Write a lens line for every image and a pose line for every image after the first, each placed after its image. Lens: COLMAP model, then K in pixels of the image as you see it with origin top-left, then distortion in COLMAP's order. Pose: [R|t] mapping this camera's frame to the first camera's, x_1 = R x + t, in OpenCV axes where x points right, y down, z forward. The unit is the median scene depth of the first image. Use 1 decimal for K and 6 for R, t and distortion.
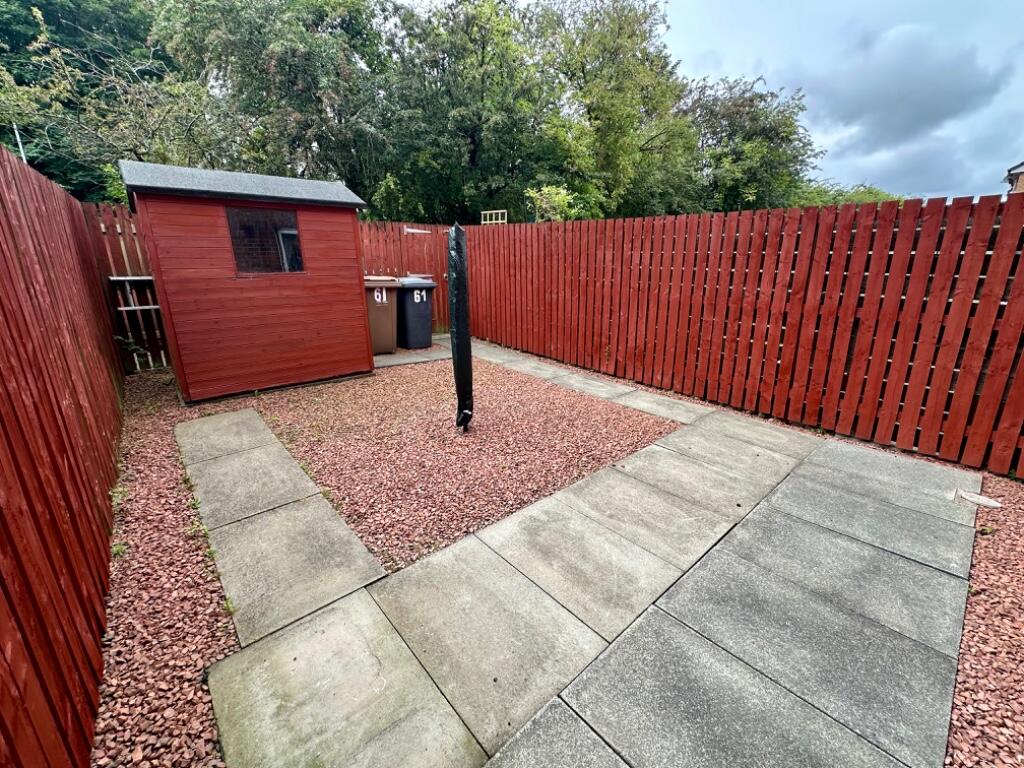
lens RADIAL K [[424.2, 0, 512.5], [0, 424.2, 381.7], [0, 0, 1]] dist [-0.002858, 0.000343]
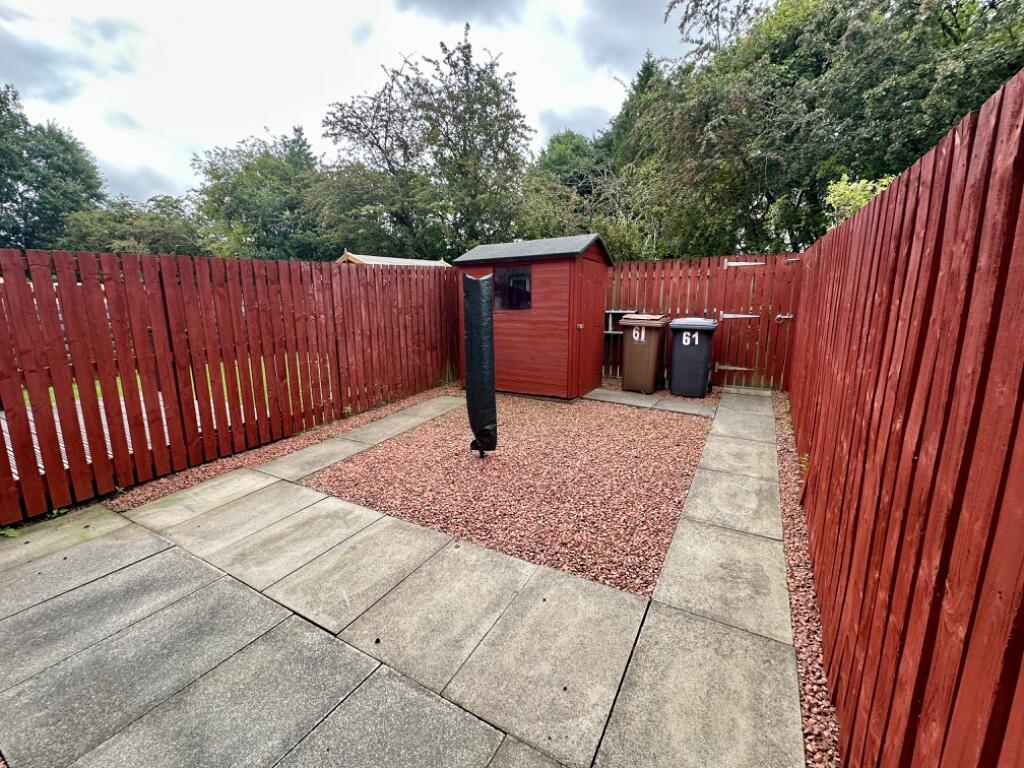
lens RADIAL K [[424.2, 0, 509.6], [0, 424.2, 383.5], [0, 0, 1]] dist [-0.002858, 0.000343]
pose [[0.323008, 0.184825, -0.928173, 1.000459], [-0.246199, 0.963388, 0.106159, -0.225102], [0.913812, 0.194225, 0.356686, 0.714615]]
